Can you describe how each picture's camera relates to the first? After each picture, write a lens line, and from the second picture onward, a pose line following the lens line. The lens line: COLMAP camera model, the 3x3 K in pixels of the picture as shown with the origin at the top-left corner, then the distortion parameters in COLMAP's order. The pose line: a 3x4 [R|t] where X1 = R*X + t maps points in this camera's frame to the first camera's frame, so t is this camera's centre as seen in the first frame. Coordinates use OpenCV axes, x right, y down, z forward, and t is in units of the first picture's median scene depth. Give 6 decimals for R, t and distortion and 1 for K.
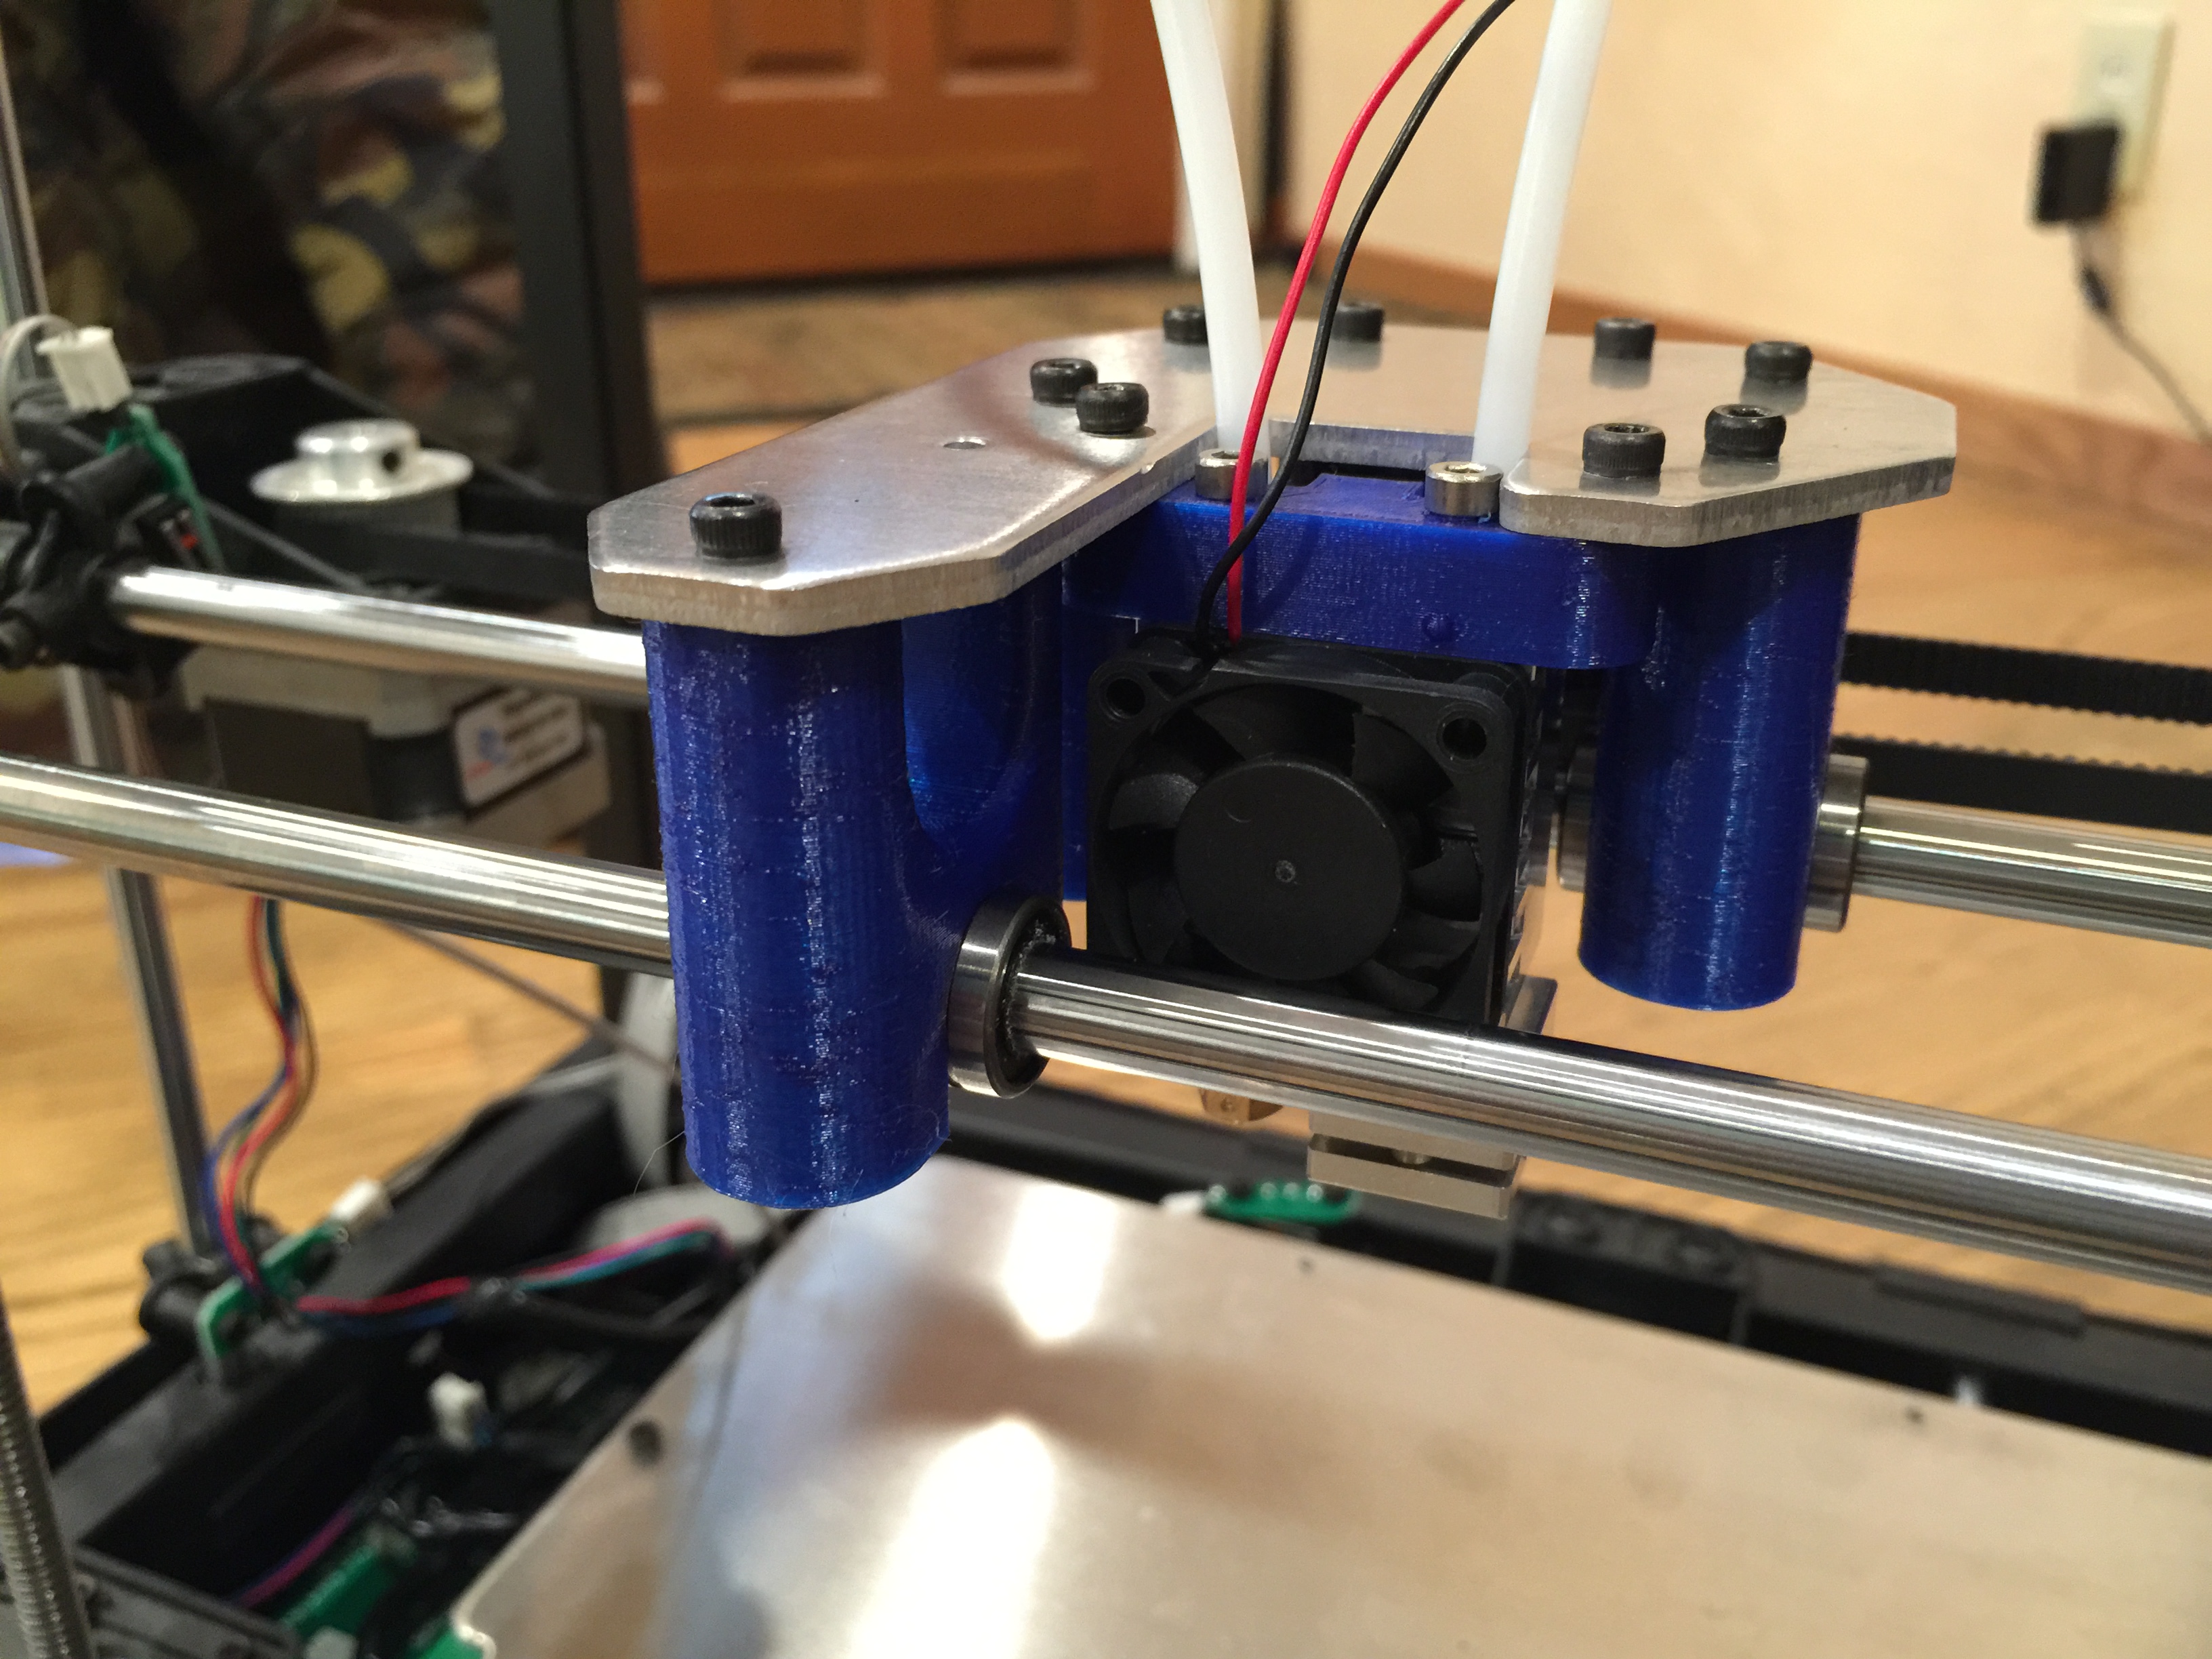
lens RADIAL K [[1967.8, 0, 1106.9], [0, 1967.8, 819.6], [0, 0, 1]] dist [-0.018715, -0.035141]
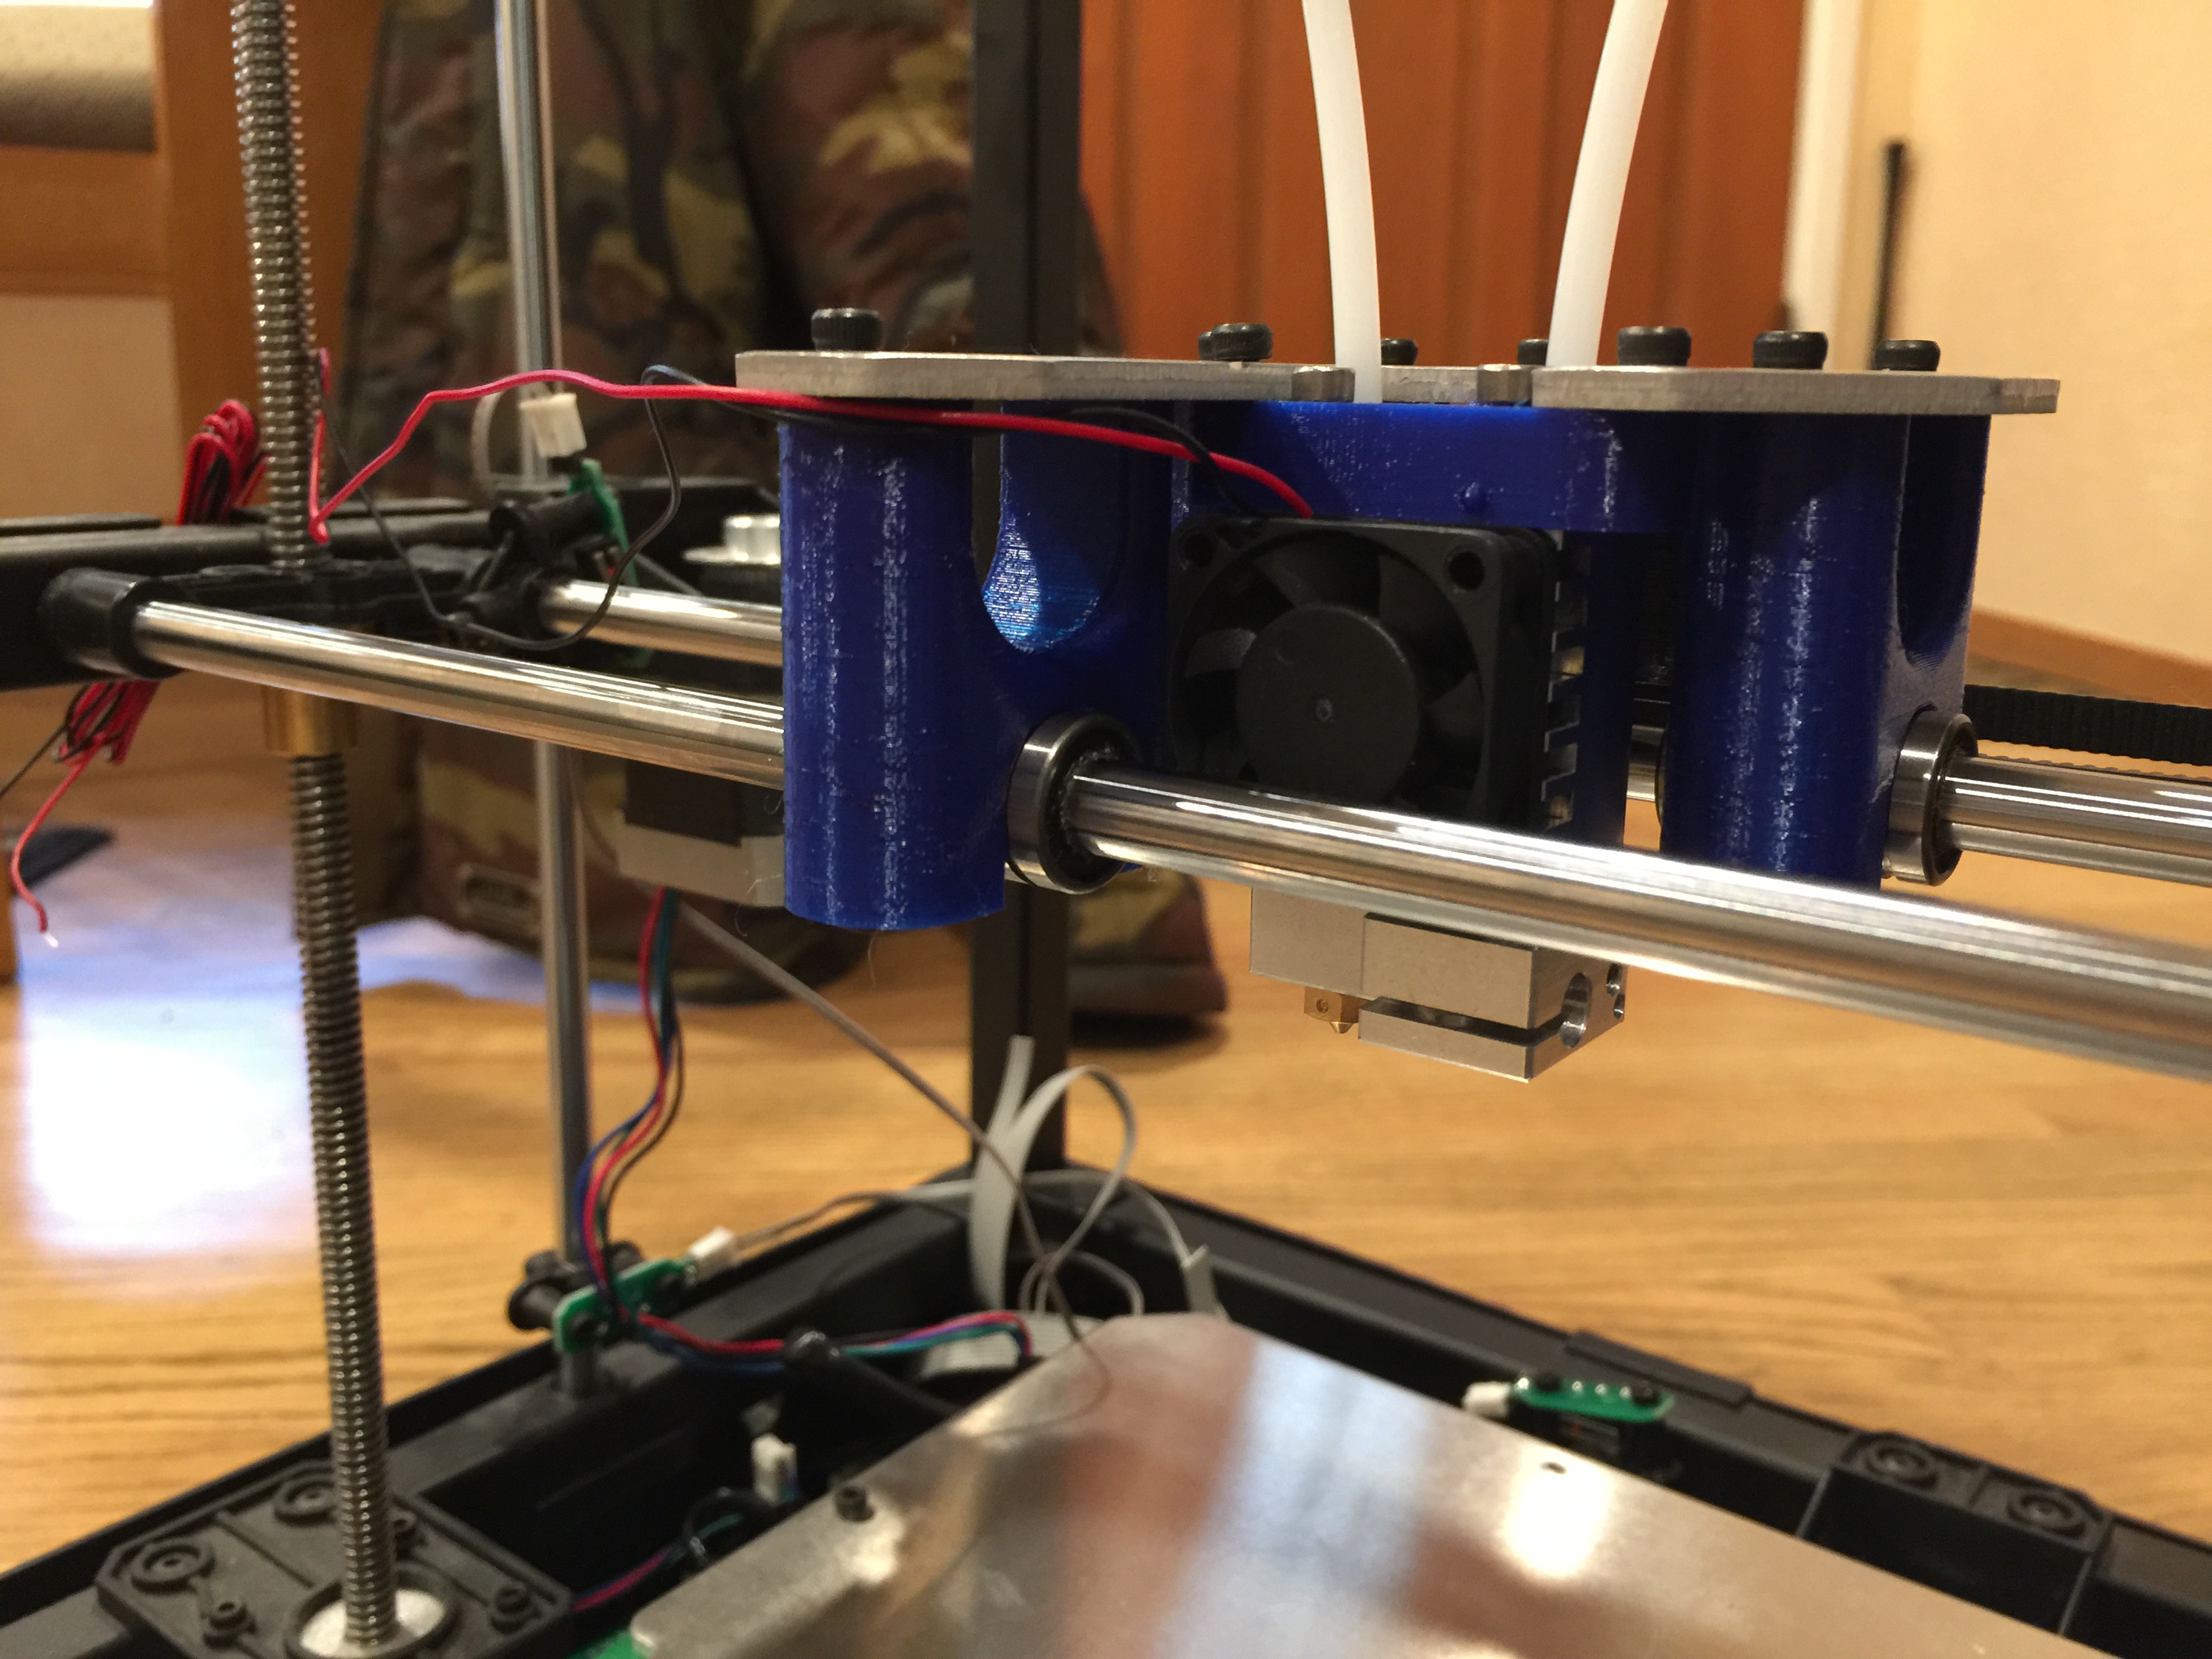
lens RADIAL K [[1967.8, 0, 1107.9], [0, 1967.8, 836.2], [0, 0, 1]] dist [-0.018715, -0.035141]
pose [[0.958890, 0.077663, -0.272943, 0.123810], [-0.123888, 0.979890, -0.156420, 0.125020], [0.255306, 0.183804, 0.949229, -0.034526]]
